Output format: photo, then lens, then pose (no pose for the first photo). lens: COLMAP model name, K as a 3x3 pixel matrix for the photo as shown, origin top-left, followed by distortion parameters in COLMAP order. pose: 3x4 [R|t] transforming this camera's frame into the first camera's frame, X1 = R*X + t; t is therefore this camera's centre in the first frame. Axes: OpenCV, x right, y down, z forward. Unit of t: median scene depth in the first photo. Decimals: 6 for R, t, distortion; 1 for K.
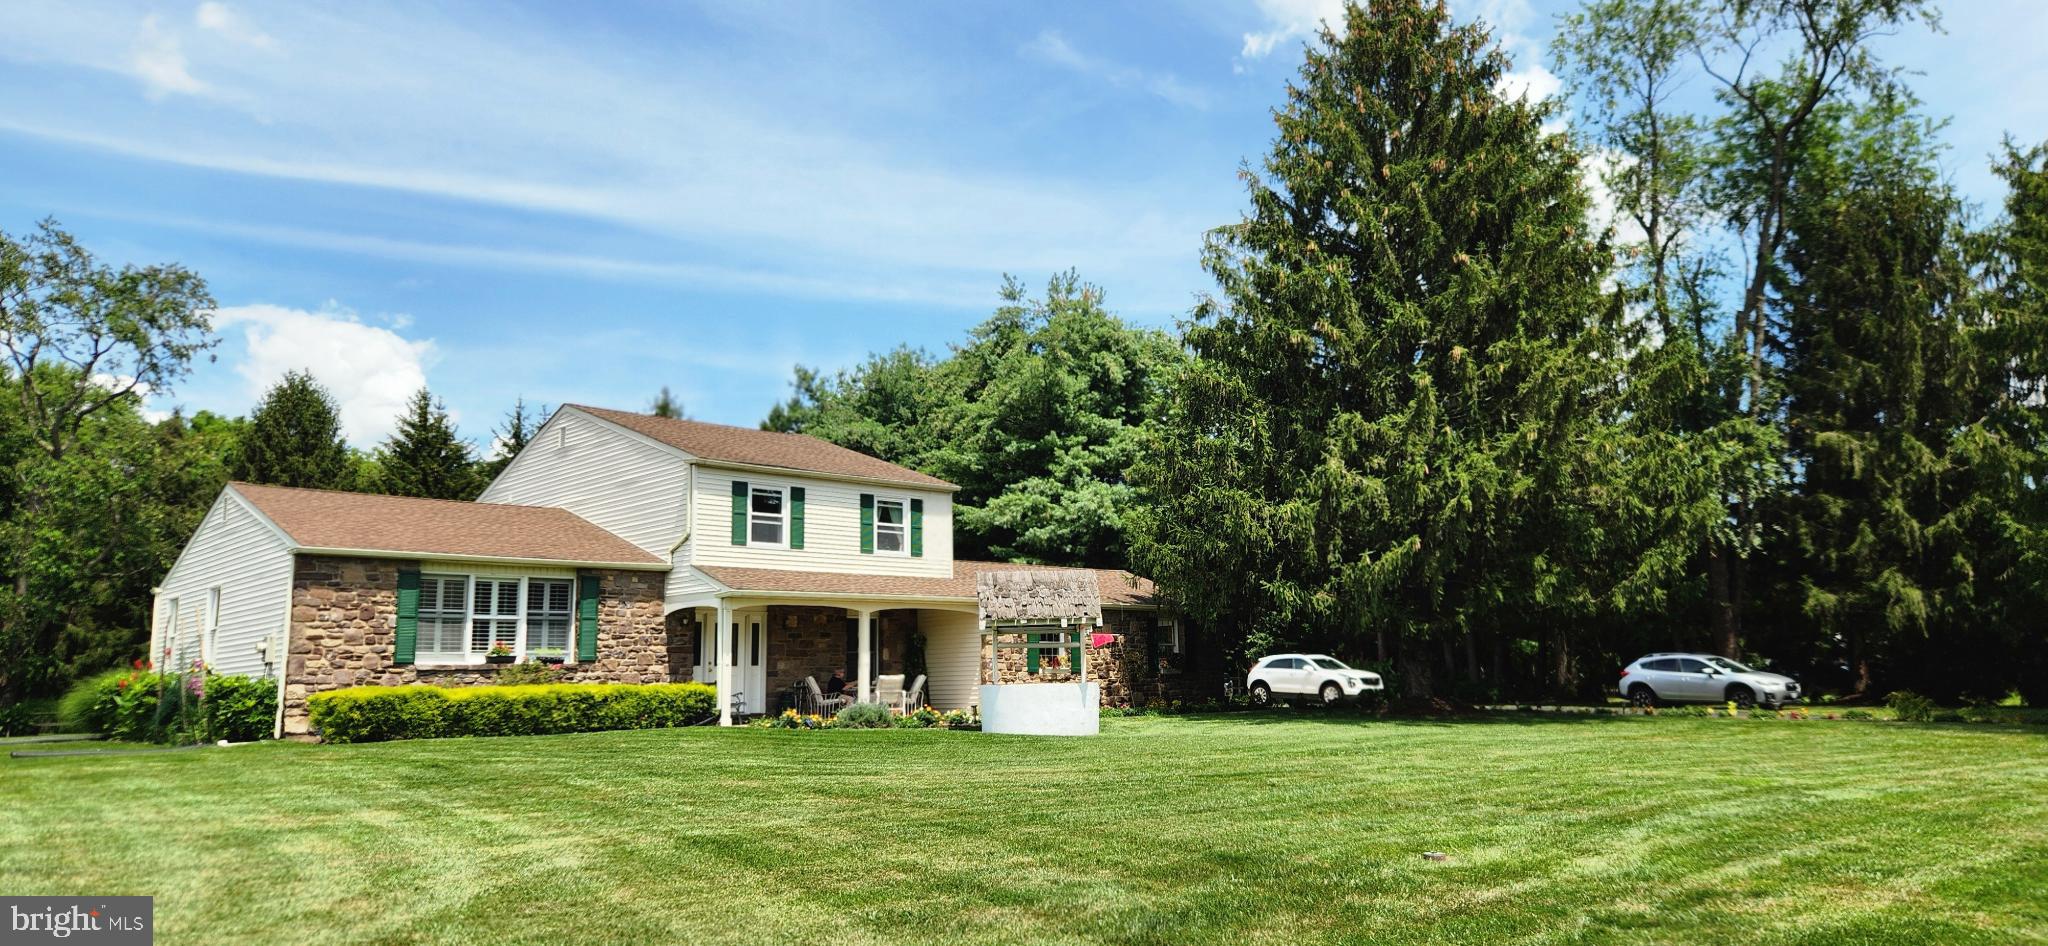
lens RADIAL K [[1347.7, 0, 1025.5], [0, 1347.7, 457.7], [0, 0, 1]] dist [0.066392, -0.046334]
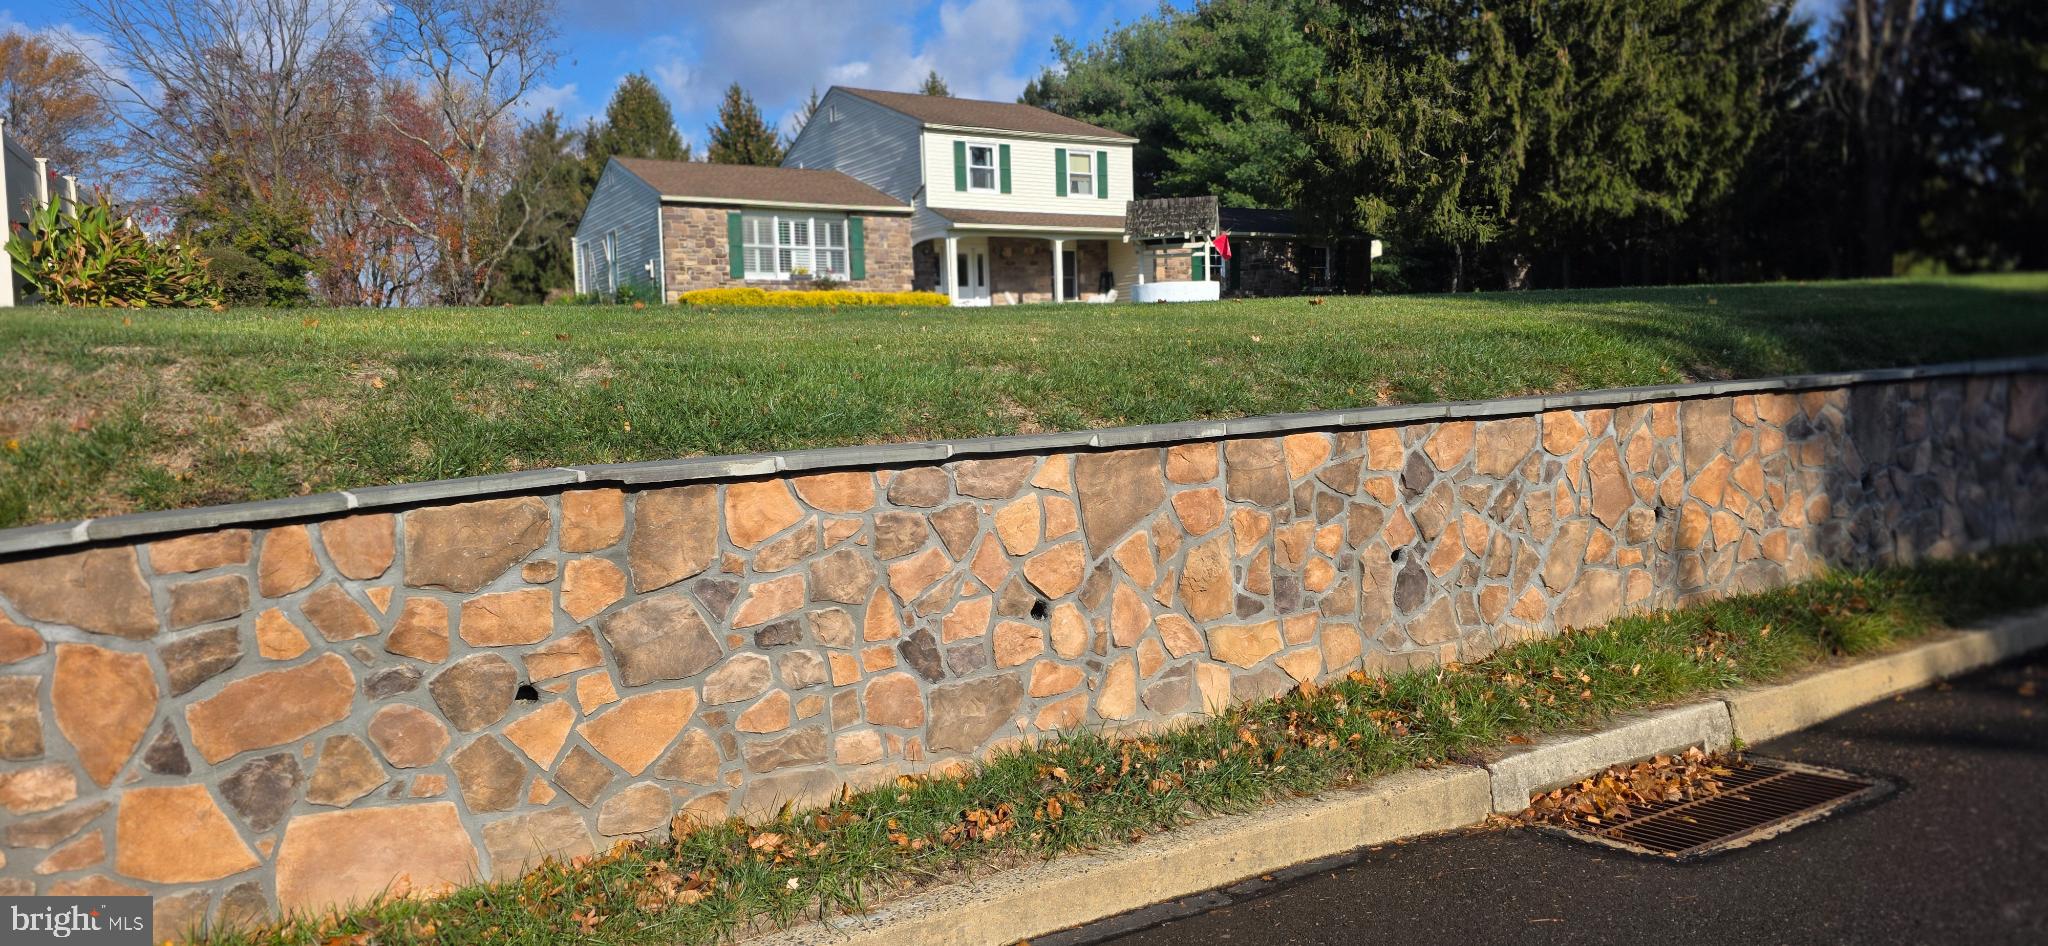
lens RADIAL K [[1307.6, 0, 1024.0], [0, 1307.6, 473.0], [0, 0, 1]] dist [0.038173, -0.005742]
pose [[0.977001, 0.011600, -0.212919, 0.122286], [0.041951, 0.968548, 0.245263, 0.019151], [0.209068, -0.248555, 0.945786, -0.263559]]
